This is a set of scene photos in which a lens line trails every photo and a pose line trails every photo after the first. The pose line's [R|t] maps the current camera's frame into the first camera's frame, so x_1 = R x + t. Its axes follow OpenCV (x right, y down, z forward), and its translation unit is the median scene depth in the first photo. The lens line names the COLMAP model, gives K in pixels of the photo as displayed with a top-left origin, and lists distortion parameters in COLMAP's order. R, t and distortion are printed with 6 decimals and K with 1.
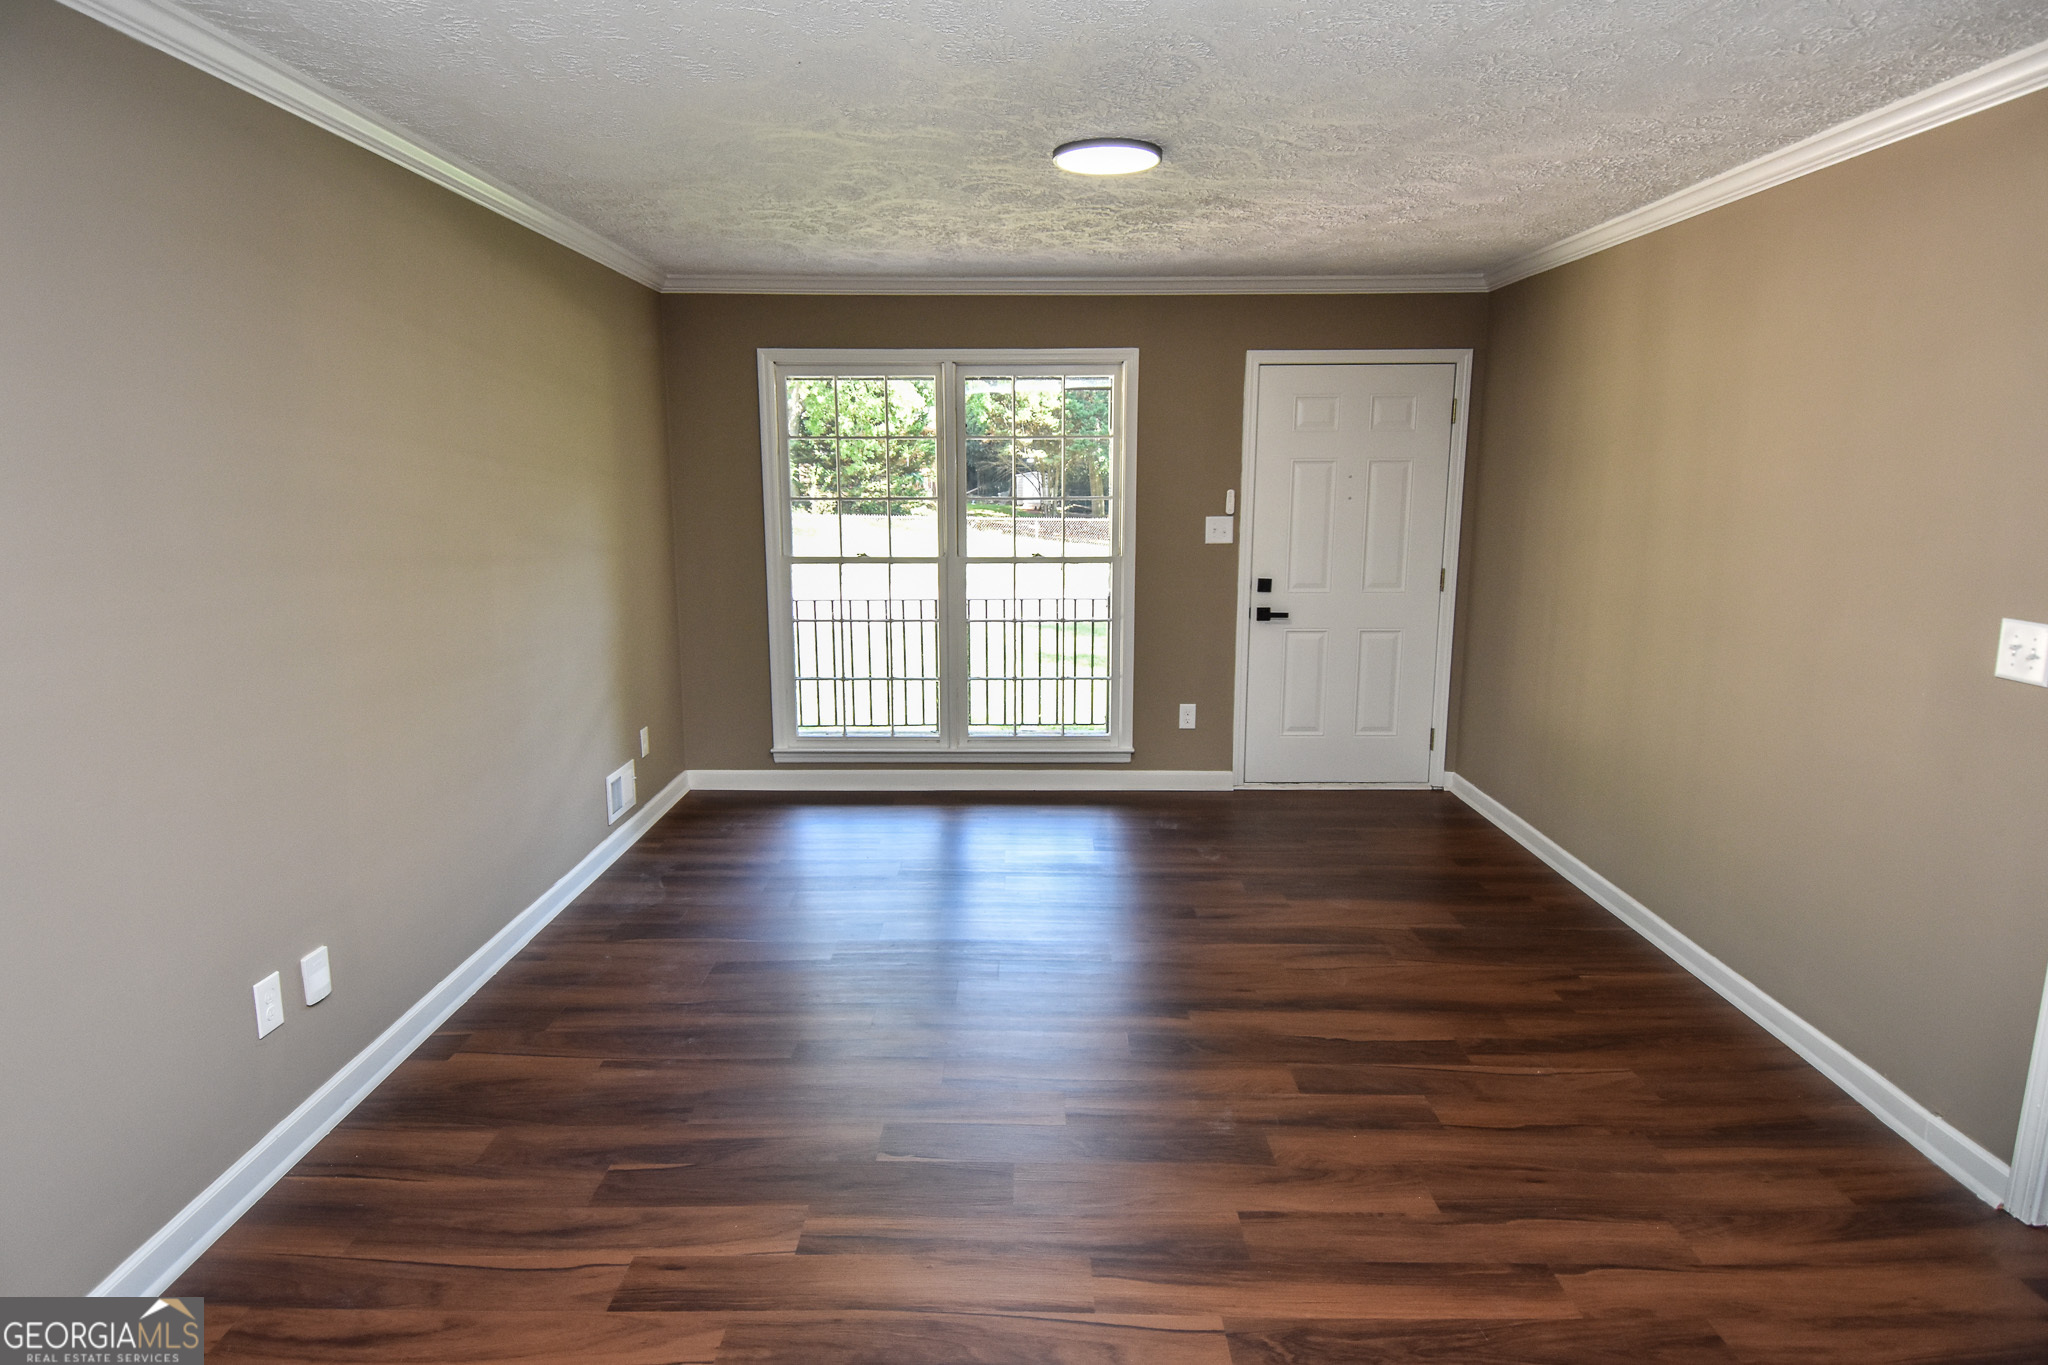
lens RADIAL K [[1089.7, 0, 1028.6], [0, 1089.7, 659.0], [0, 0, 1]] dist [0.044374, -0.053571]
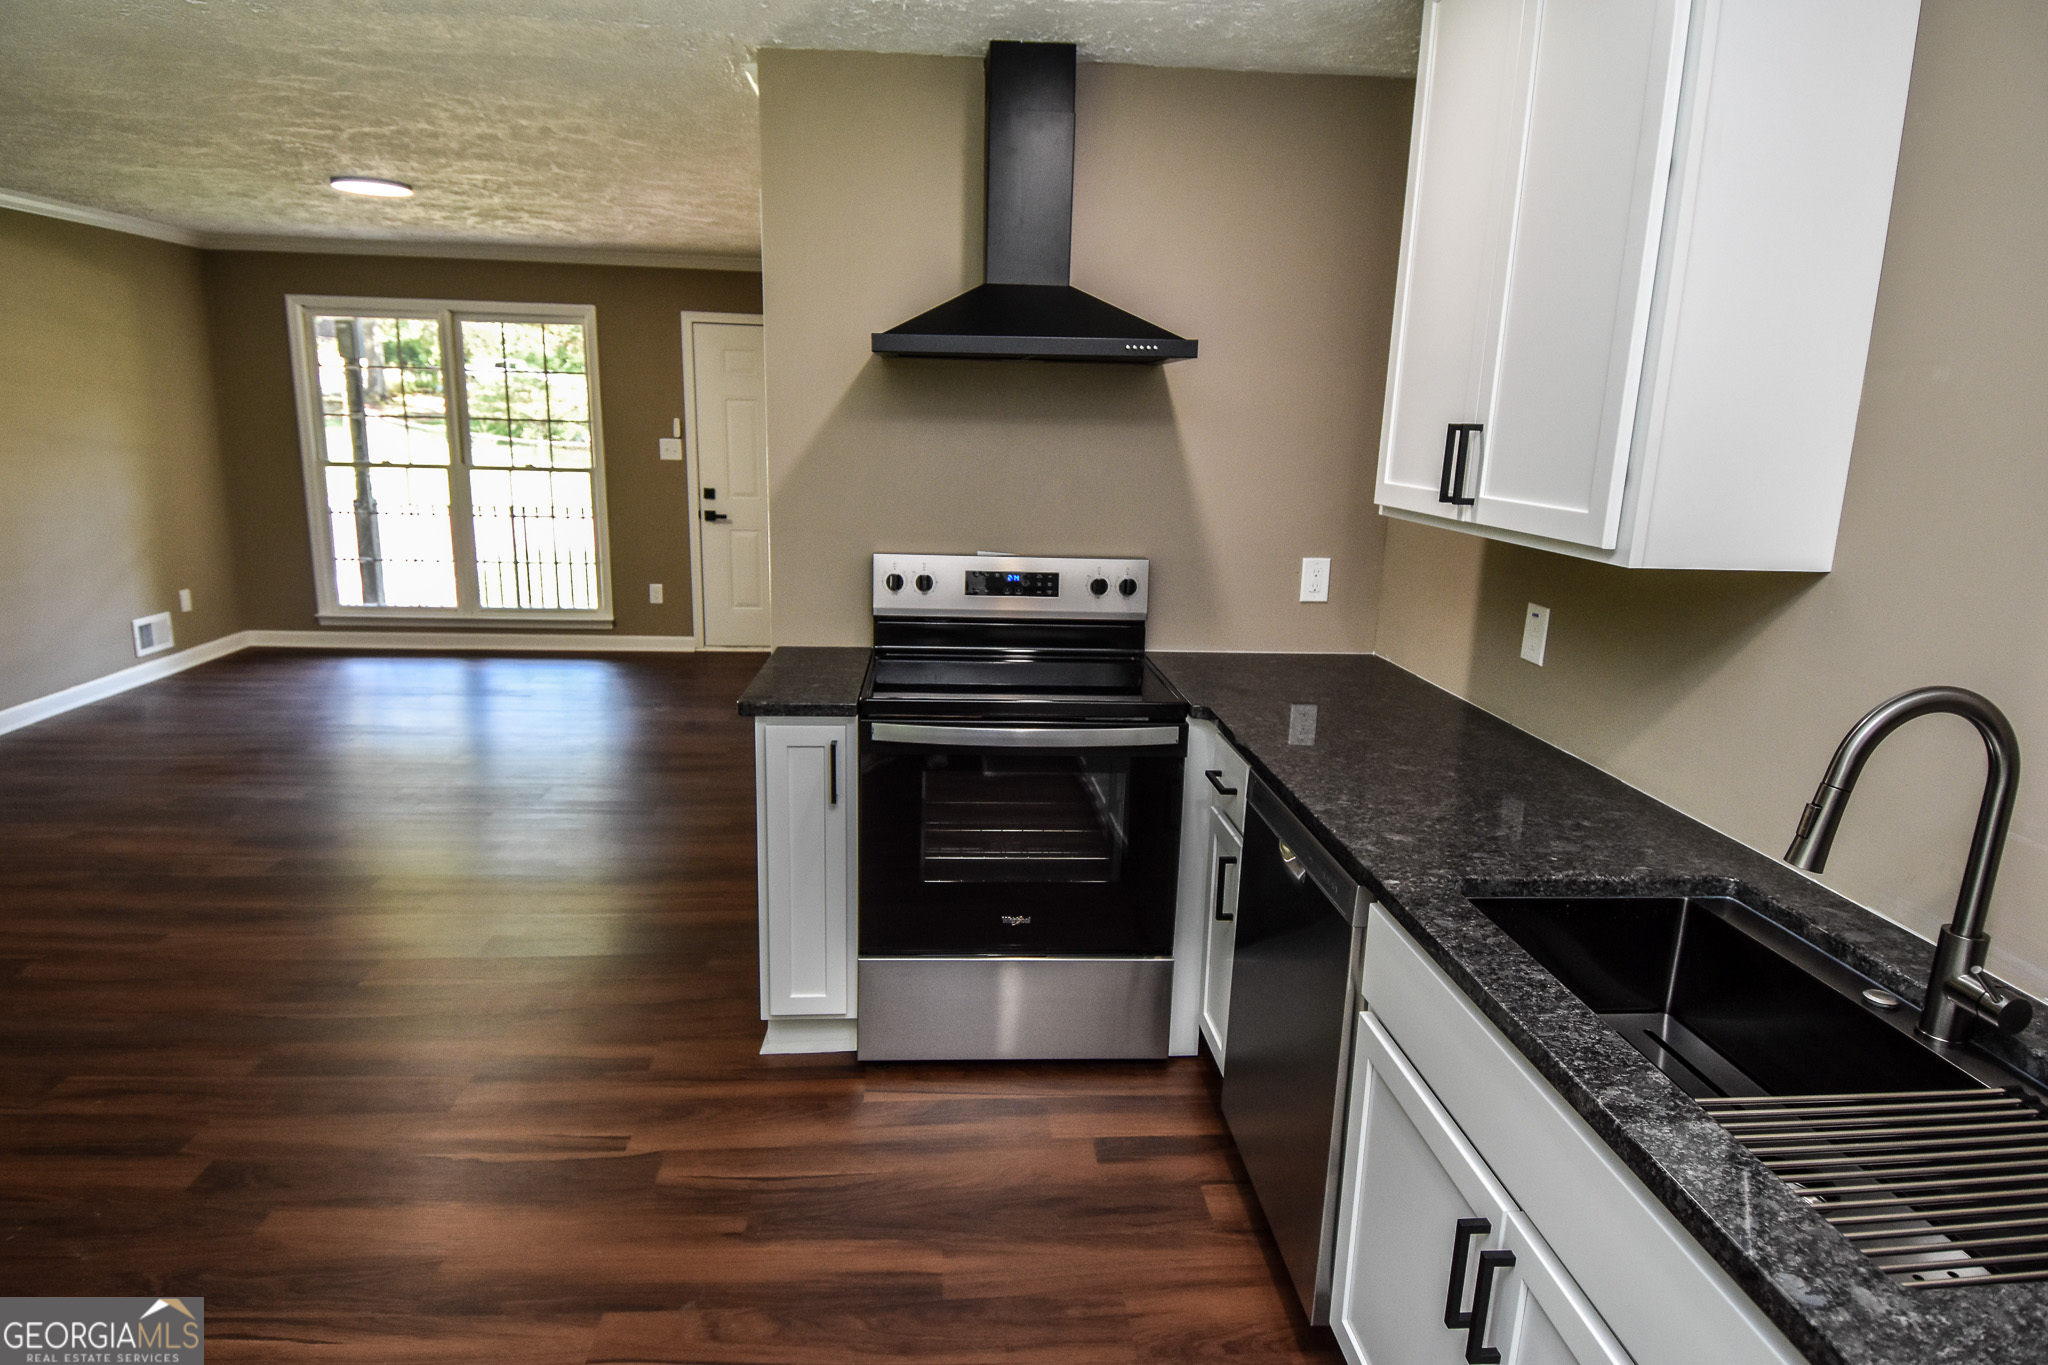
lens RADIAL K [[1104.7, 0, 1023.6], [0, 1104.7, 658.5], [0, 0, 1]] dist [0.045942, -0.062846]
pose [[0.995582, 0.010191, 0.093338, 0.471632], [-0.014634, 0.998786, 0.047040, 0.062507], [-0.092745, -0.048198, 0.994523, -0.368913]]
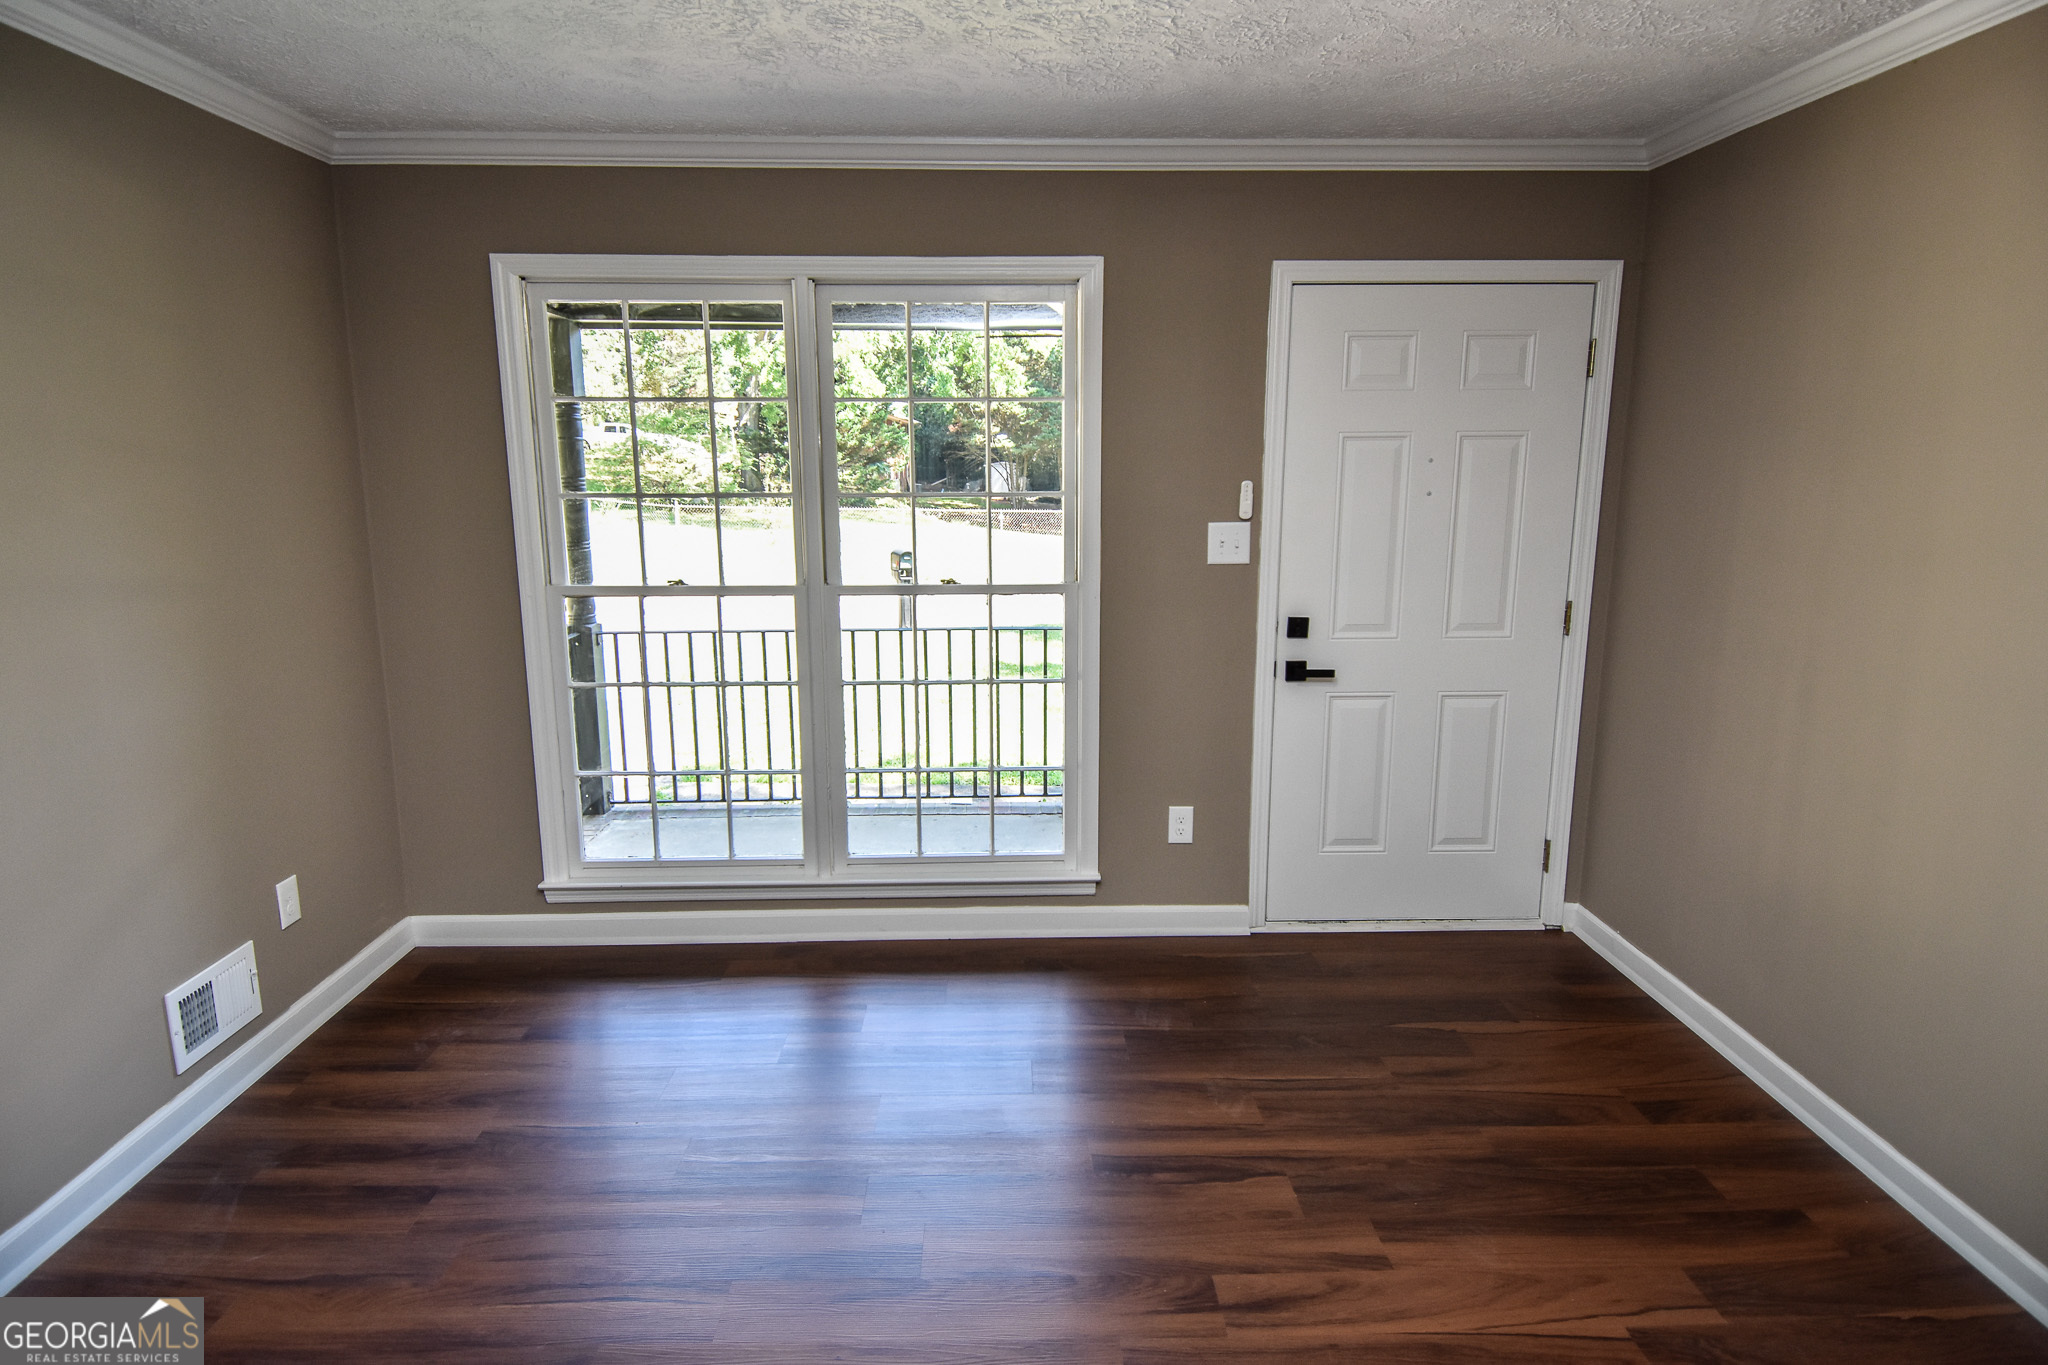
lens RADIAL K [[1089.7, 0, 1028.6], [0, 1089.7, 659.0], [0, 0, 1]] dist [0.044374, -0.053571]
pose [[0.999606, -0.006601, 0.027281, 0.037536], [0.006354, 0.999938, 0.009128, -0.055846], [-0.027339, -0.008952, 0.999586, 0.353580]]
